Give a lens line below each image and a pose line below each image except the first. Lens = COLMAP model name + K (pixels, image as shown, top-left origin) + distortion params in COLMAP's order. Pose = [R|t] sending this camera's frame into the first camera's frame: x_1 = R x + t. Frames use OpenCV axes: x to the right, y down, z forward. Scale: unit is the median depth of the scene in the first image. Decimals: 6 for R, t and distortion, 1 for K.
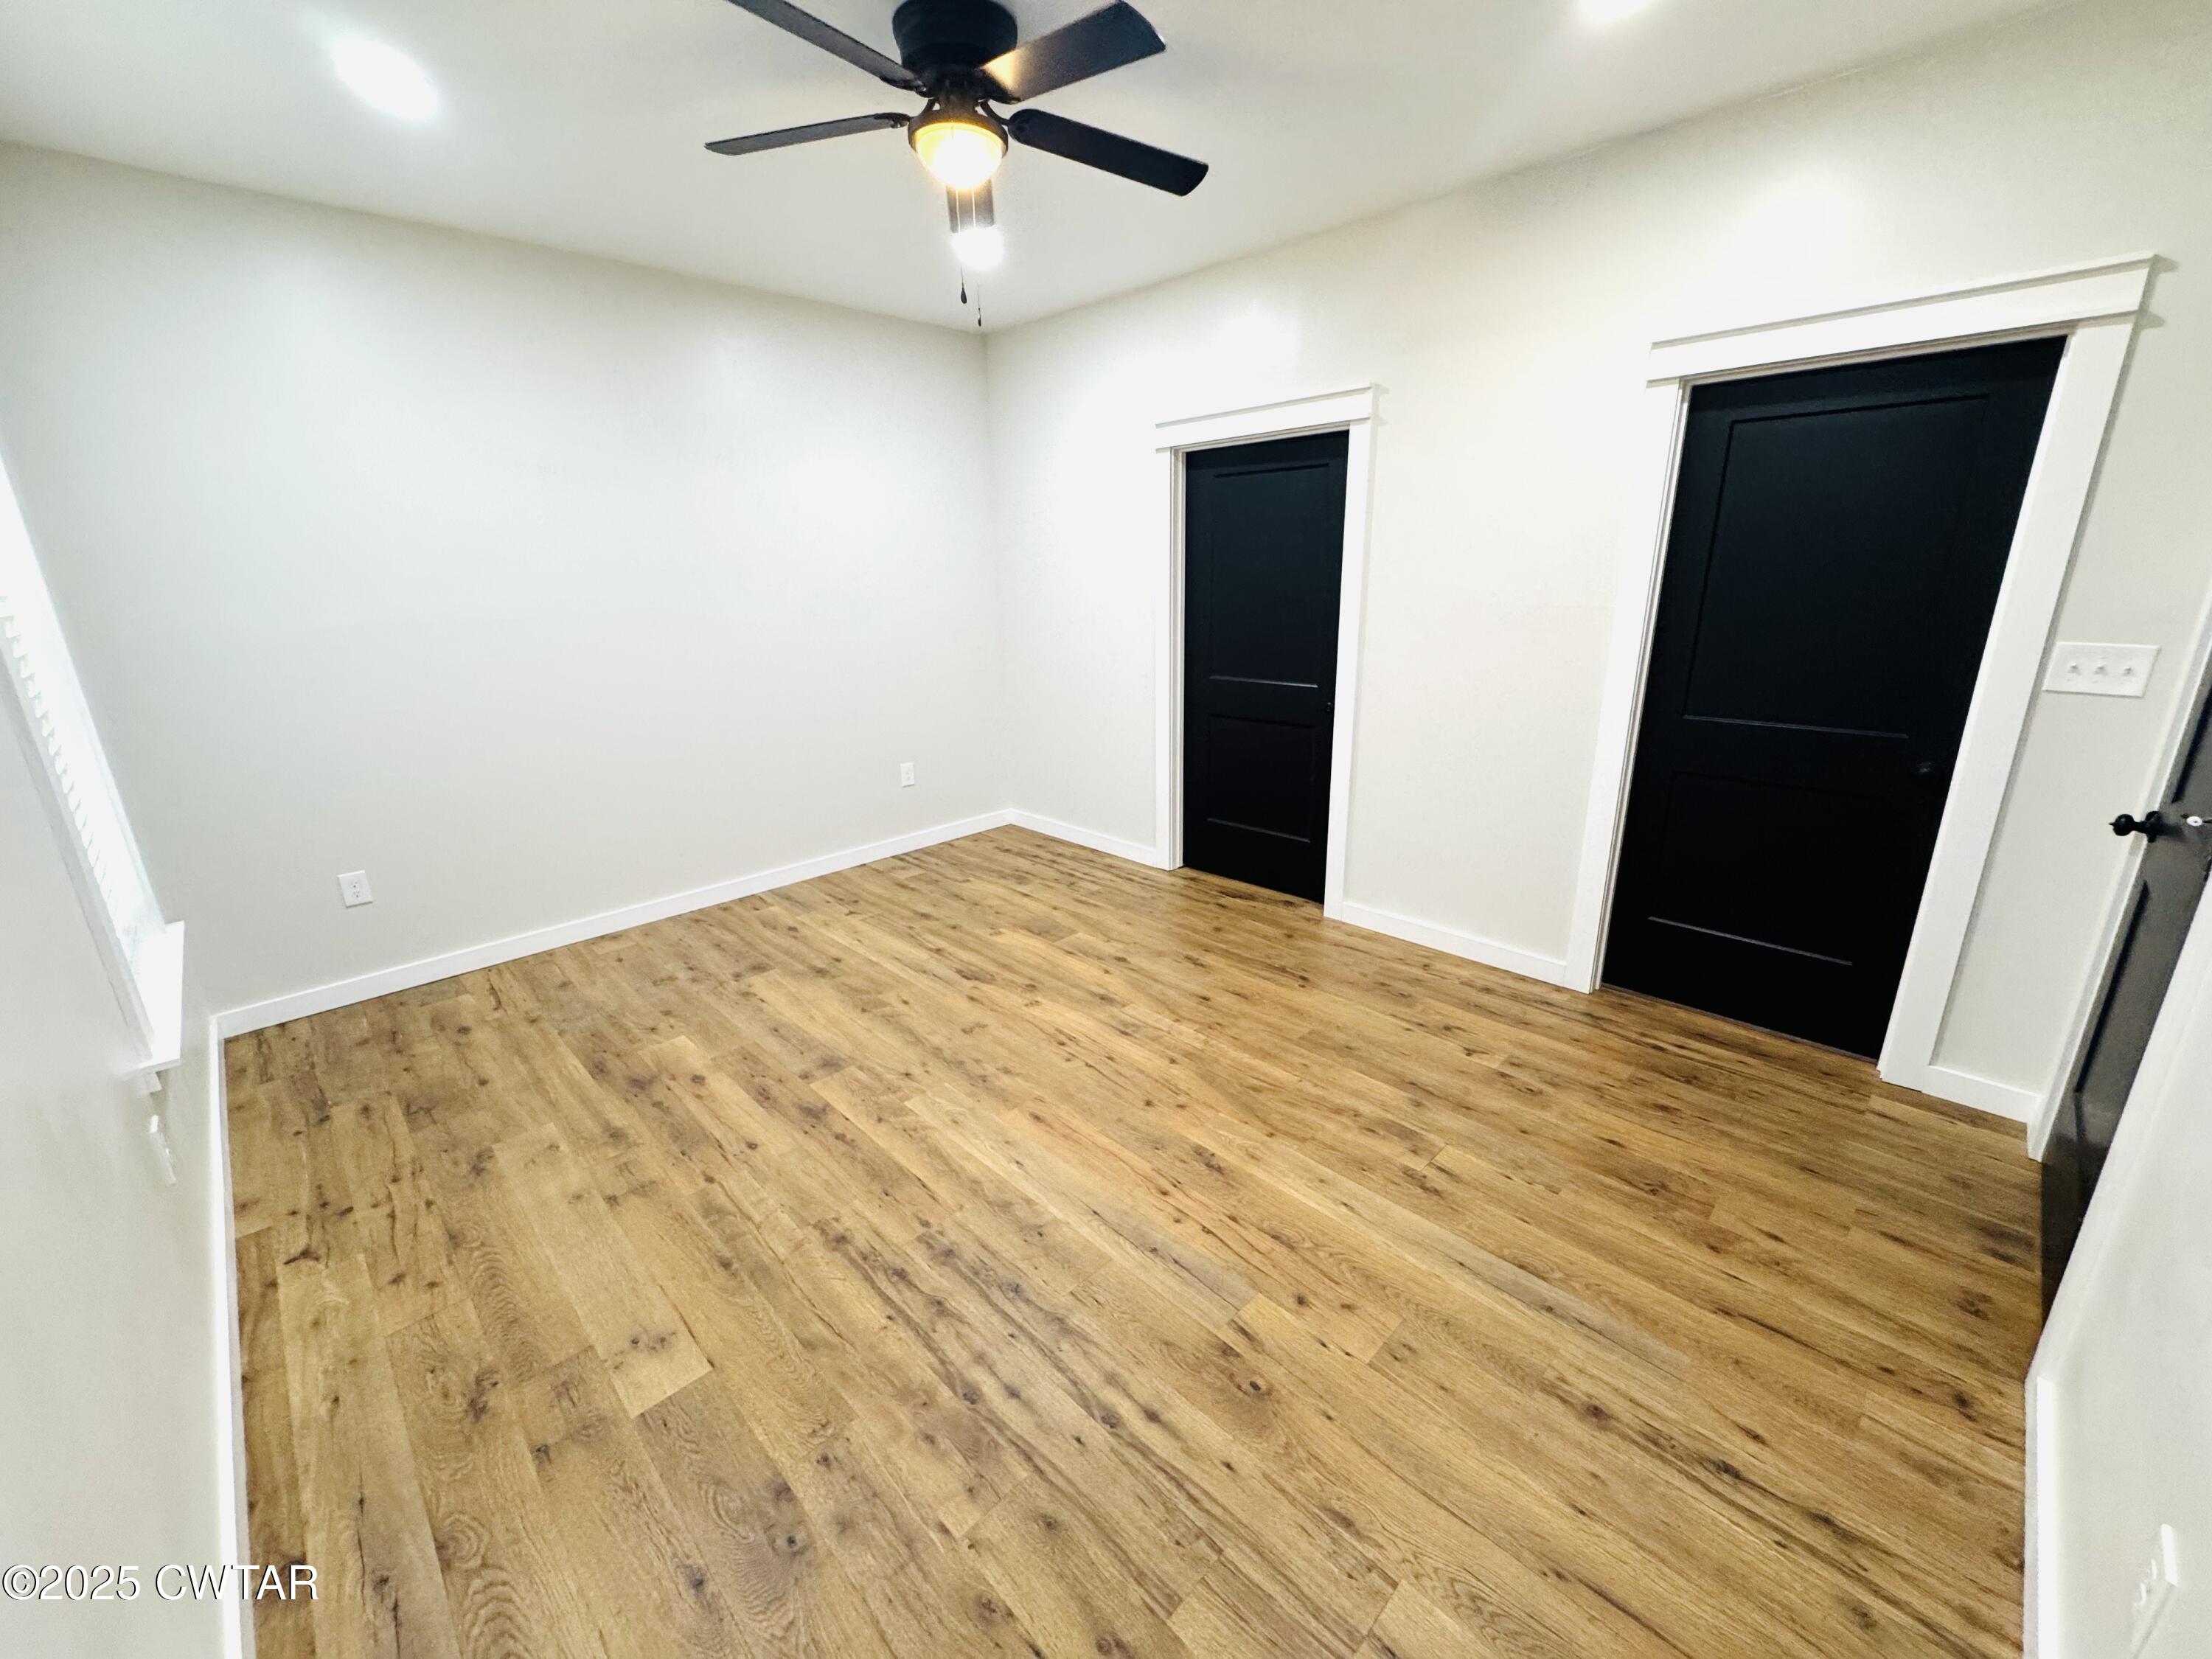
lens RADIAL K [[879.2, 0, 1103.1], [0, 879.2, 842.2], [0, 0, 1]] dist [-0.001558, -0.000013]
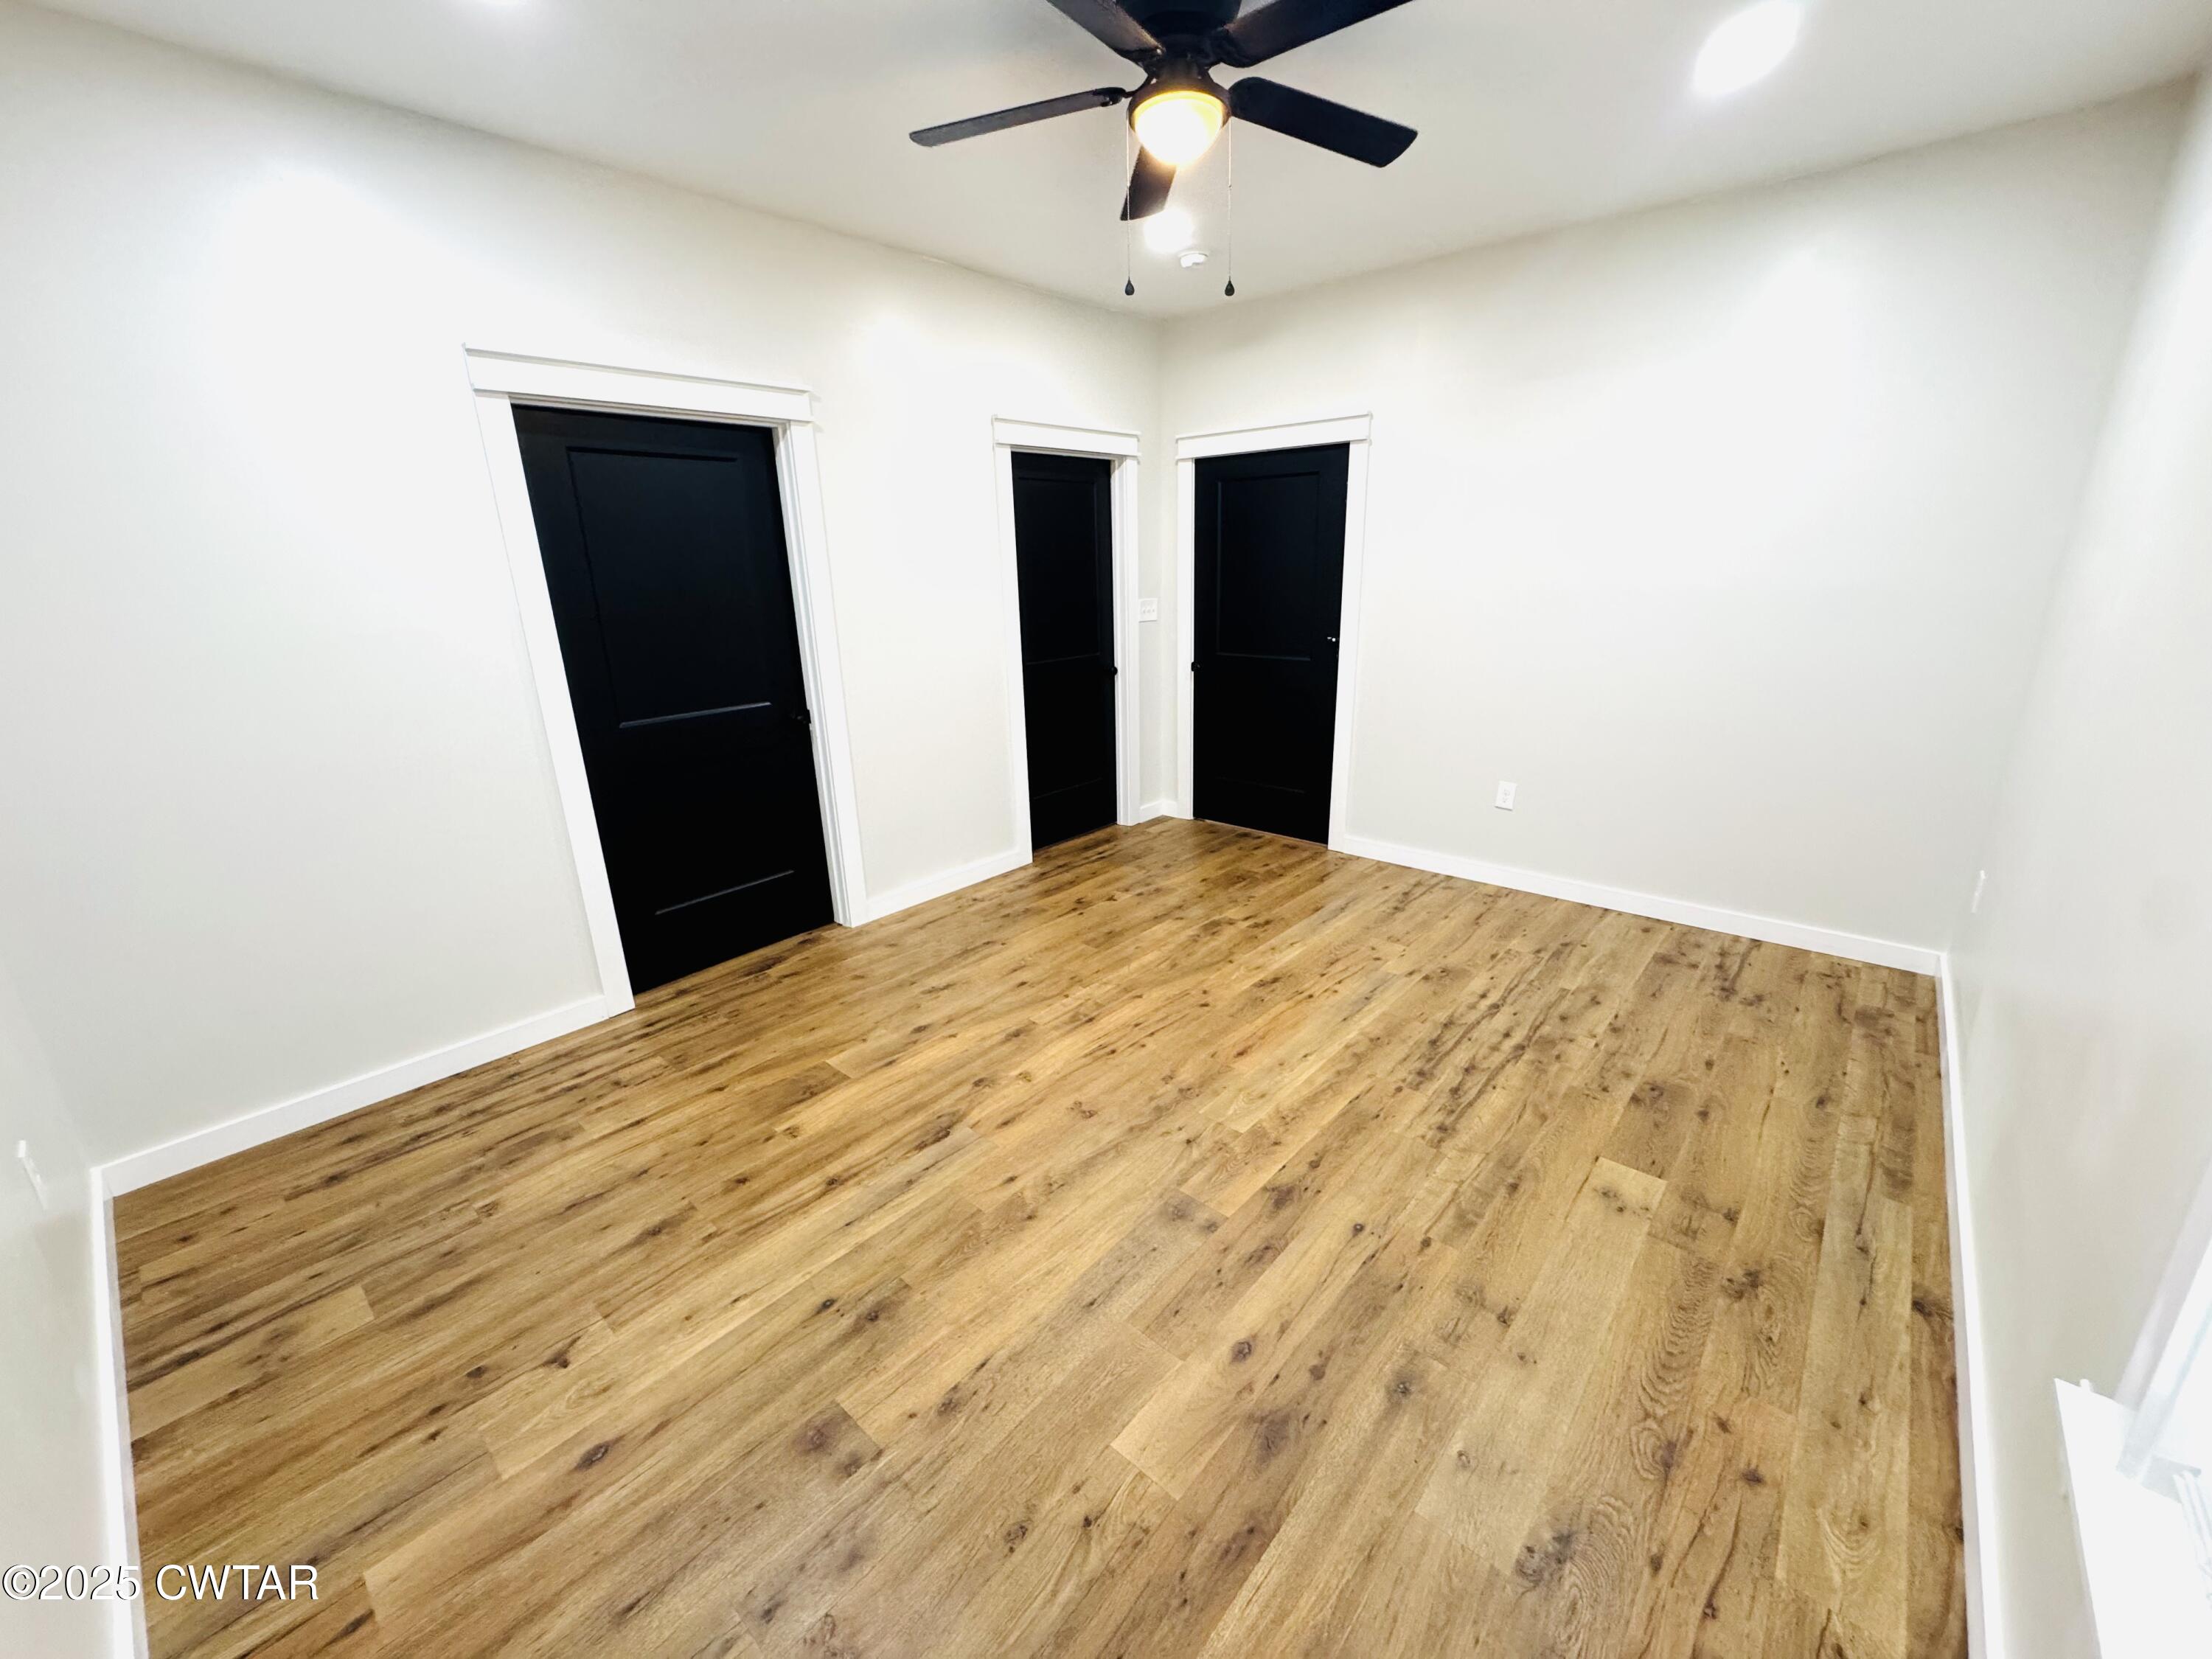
lens RADIAL K [[879.2, 0, 1130.1], [0, 879.2, 817.4], [0, 0, 1]] dist [-0.001558, -0.000013]
pose [[-0.082651, -0.261474, 0.961665, -0.992789], [0.323301, 0.905743, 0.274055, -0.284579], [-0.942680, 0.333559, 0.009674, 0.975042]]
